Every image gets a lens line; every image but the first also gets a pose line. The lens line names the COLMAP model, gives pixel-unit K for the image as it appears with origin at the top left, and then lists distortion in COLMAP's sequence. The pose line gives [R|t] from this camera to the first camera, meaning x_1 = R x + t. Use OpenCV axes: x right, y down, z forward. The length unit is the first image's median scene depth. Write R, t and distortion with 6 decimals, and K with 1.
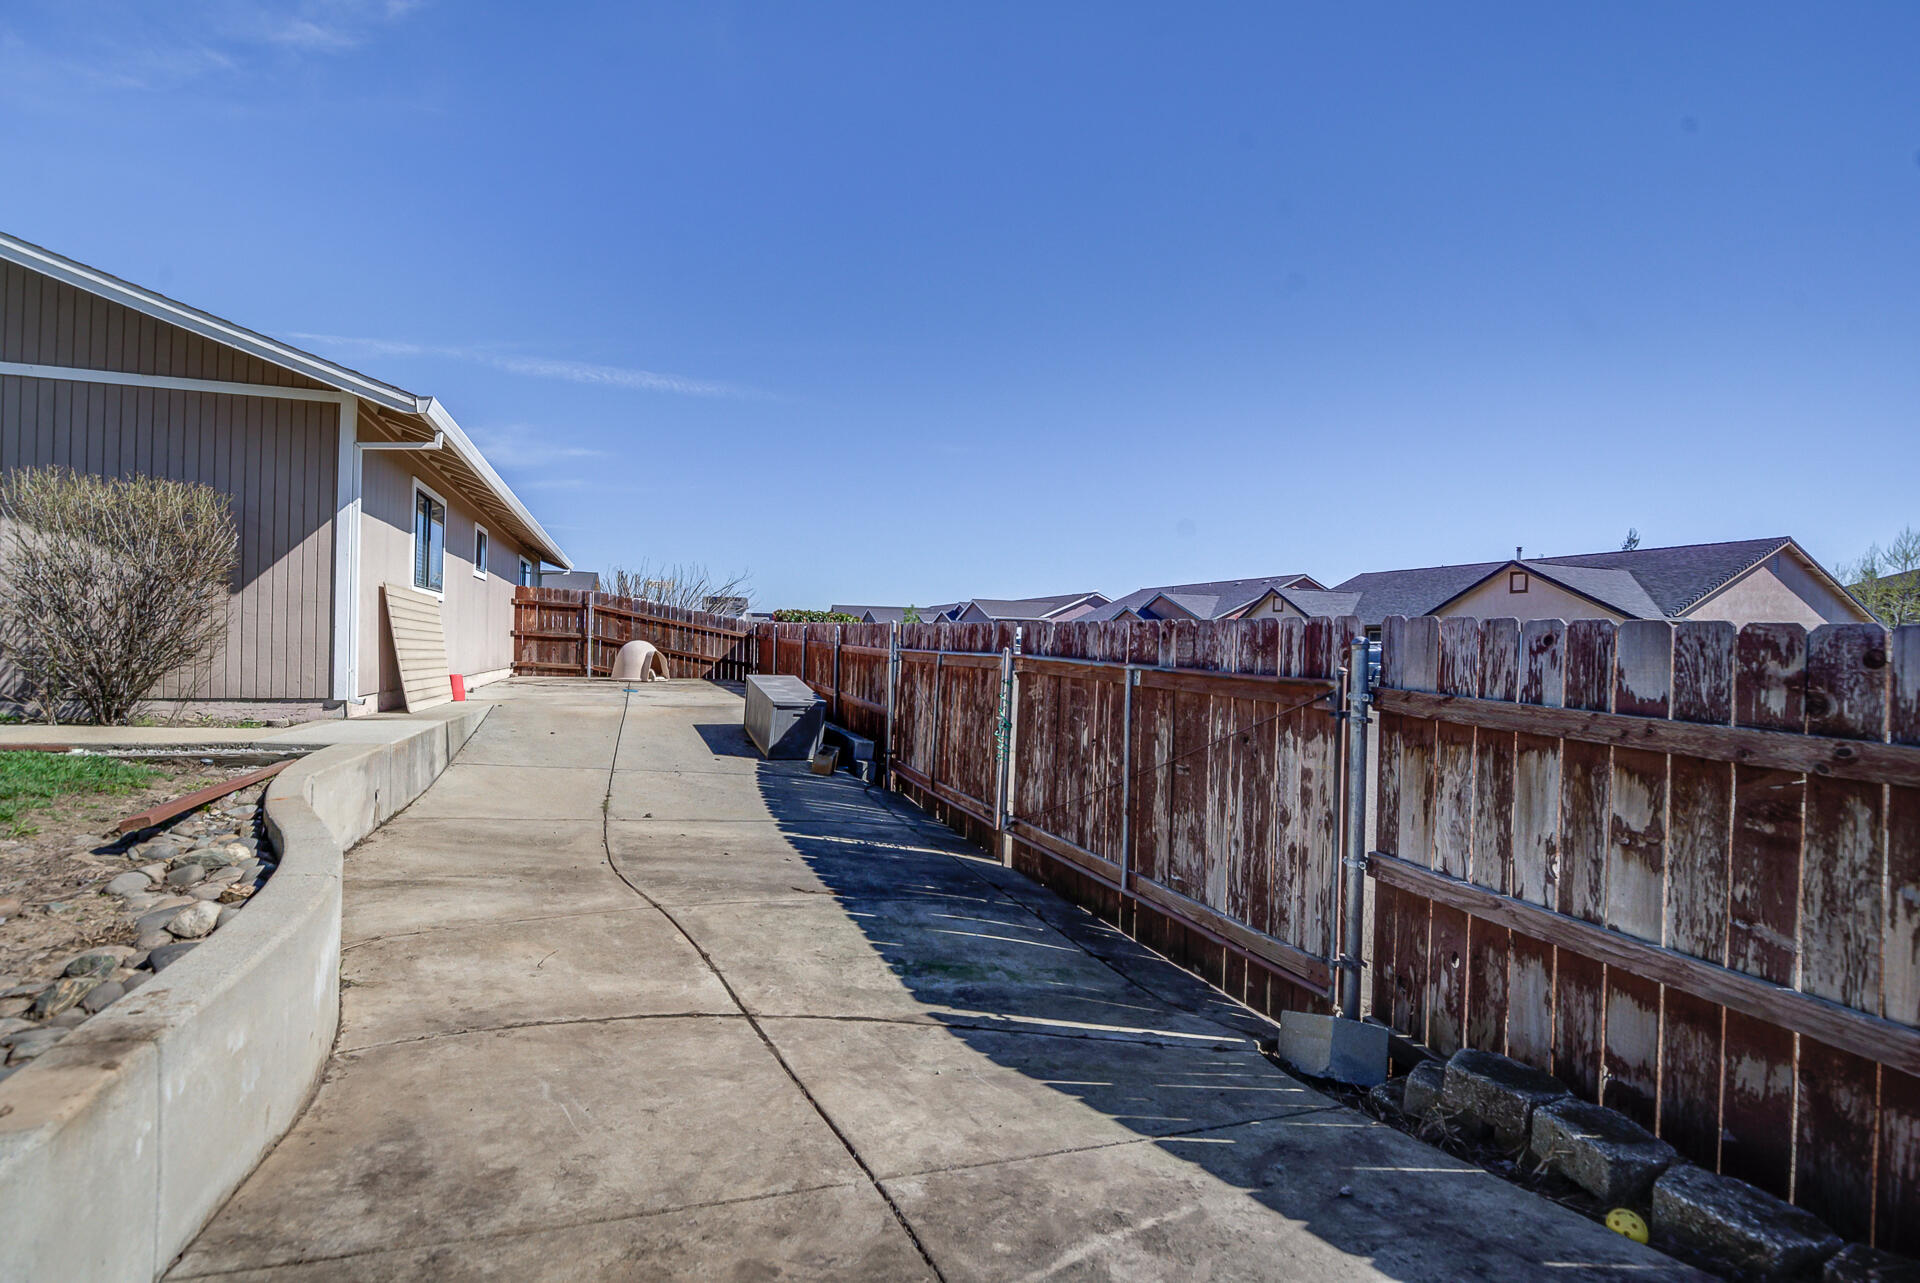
lens RADIAL K [[891.5, 0, 952.9], [0, 891.5, 645.0], [0, 0, 1]] dist [-0.028321, -0.000356]
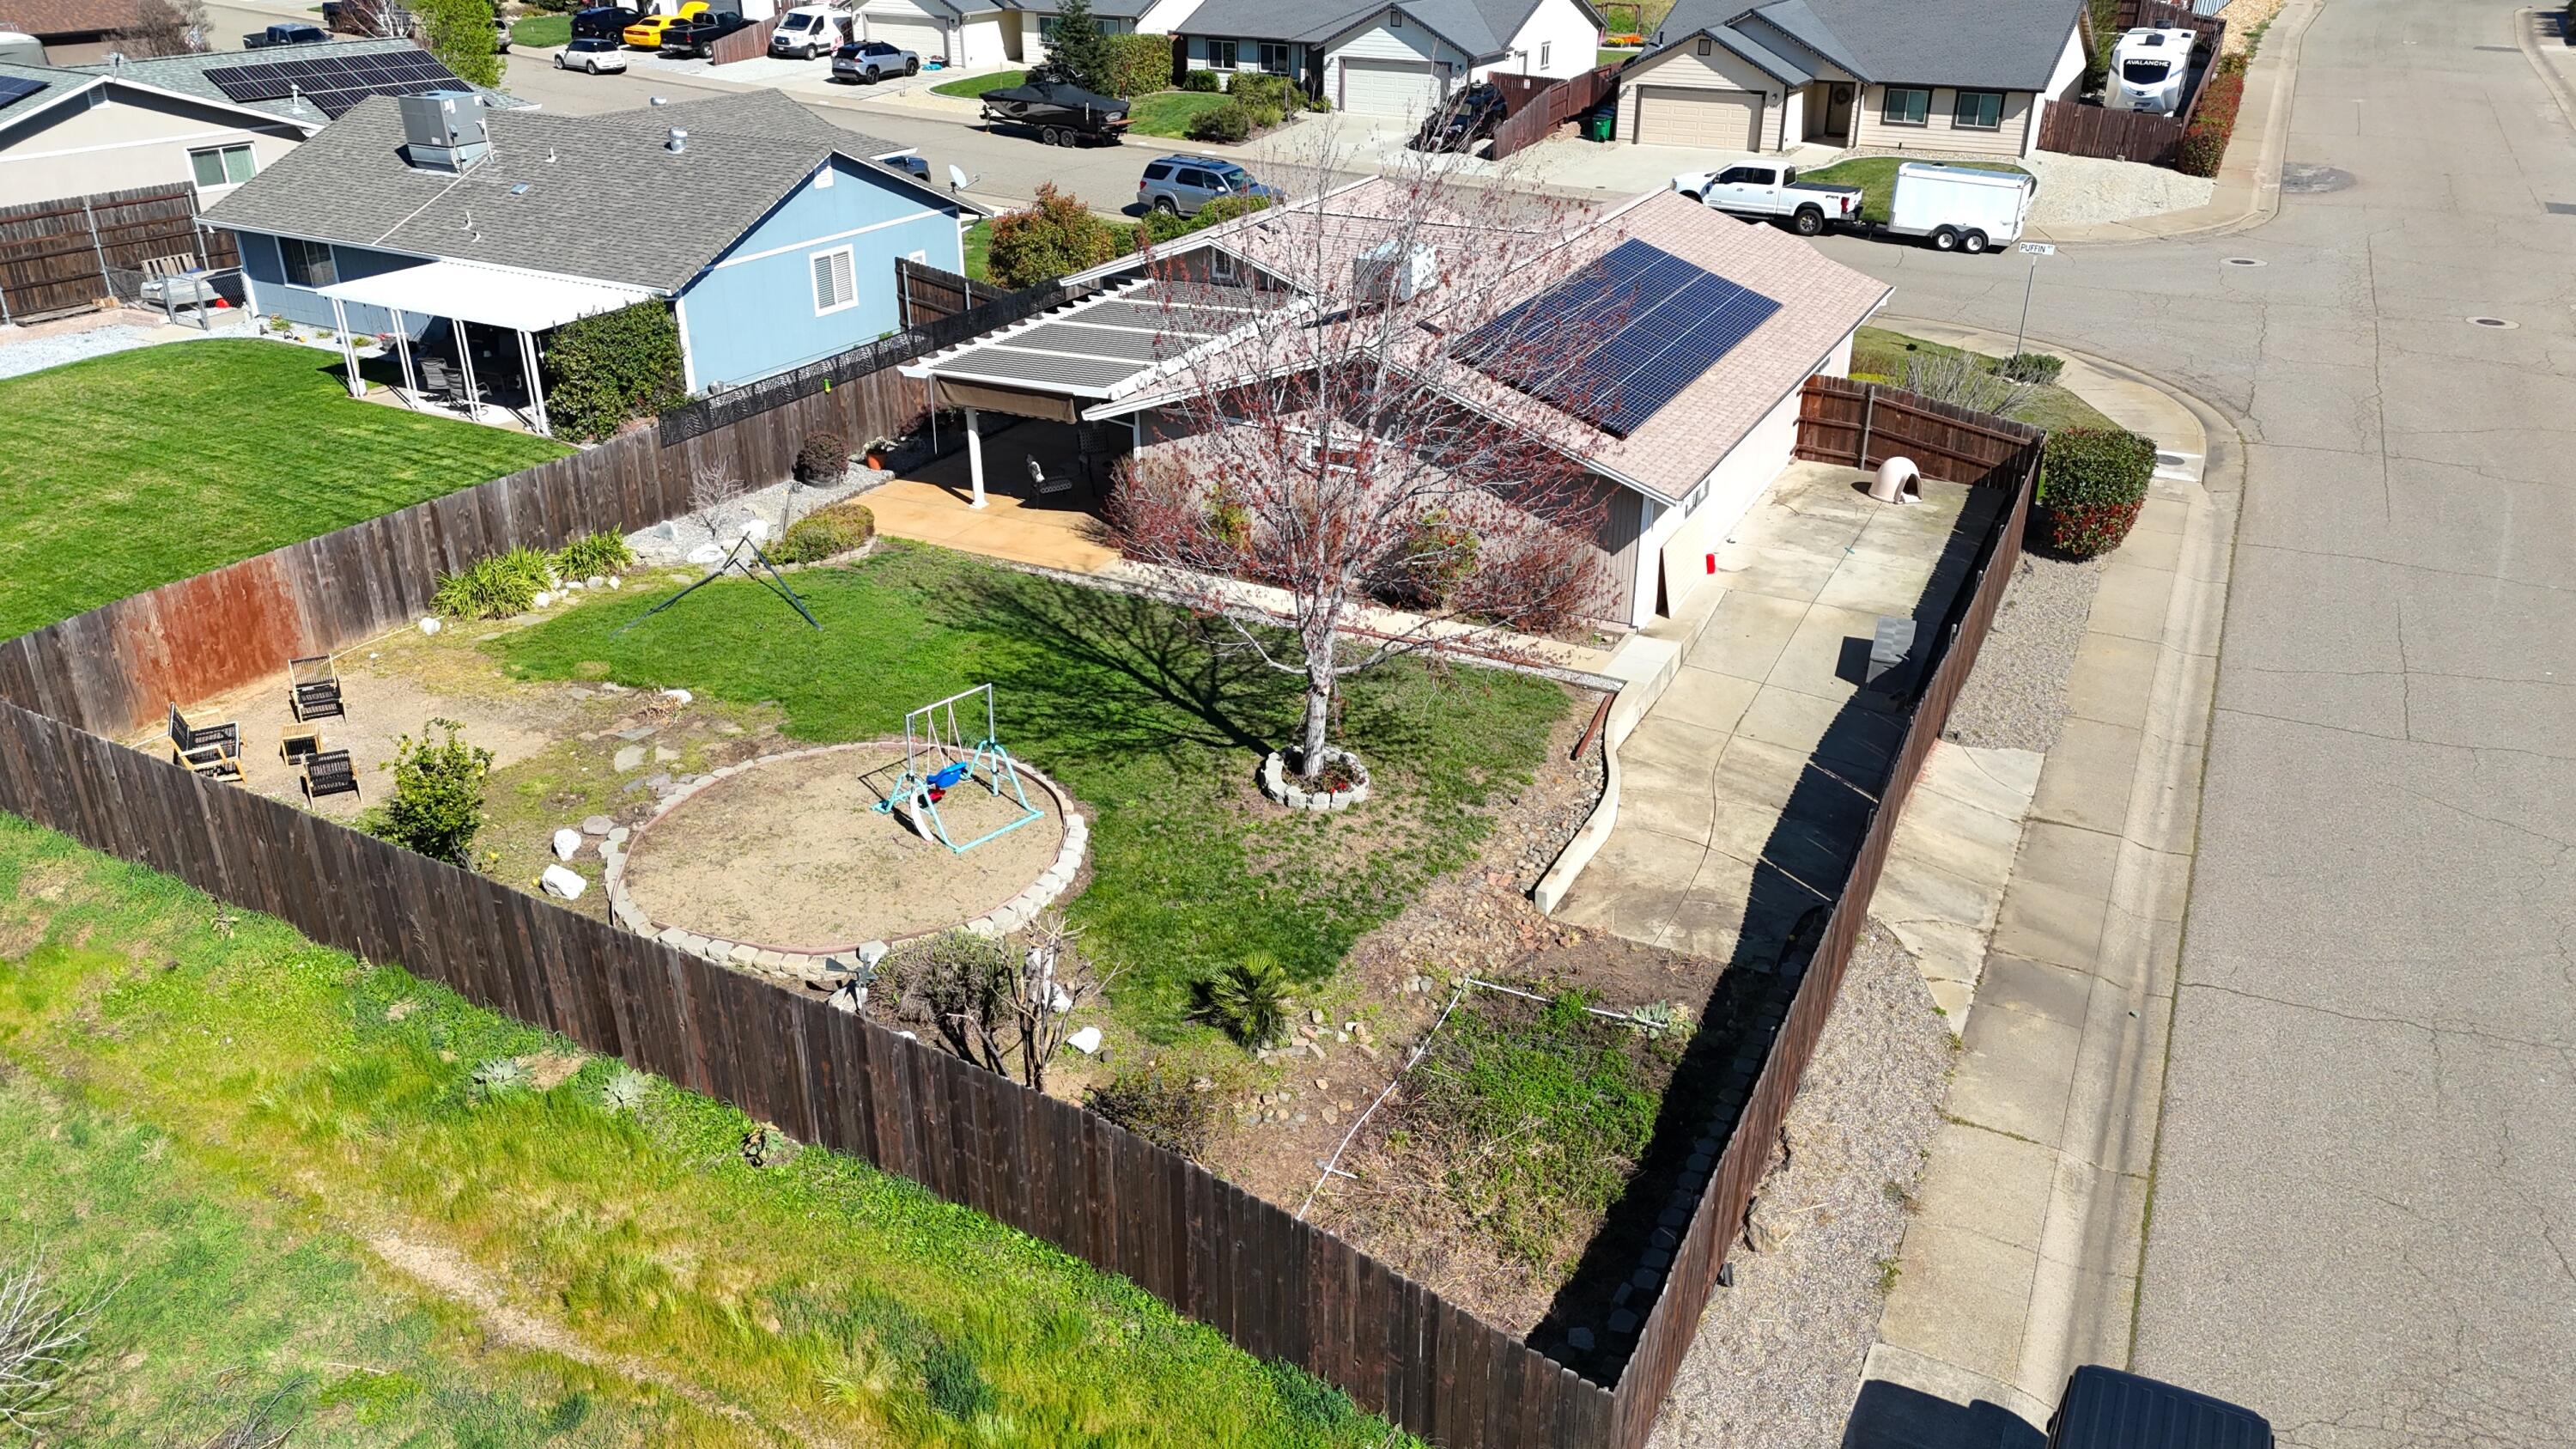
lens RADIAL K [[1838.5, 0, 1290.4], [0, 1838.5, 726.1], [0, 0, 1]] dist [0.001213, -0.000122]
pose [[0.685102, 0.289483, -0.668457, 0.645533], [0.019297, 0.910113, 0.413912, -0.589323], [0.728191, -0.296471, 0.617934, -0.882893]]
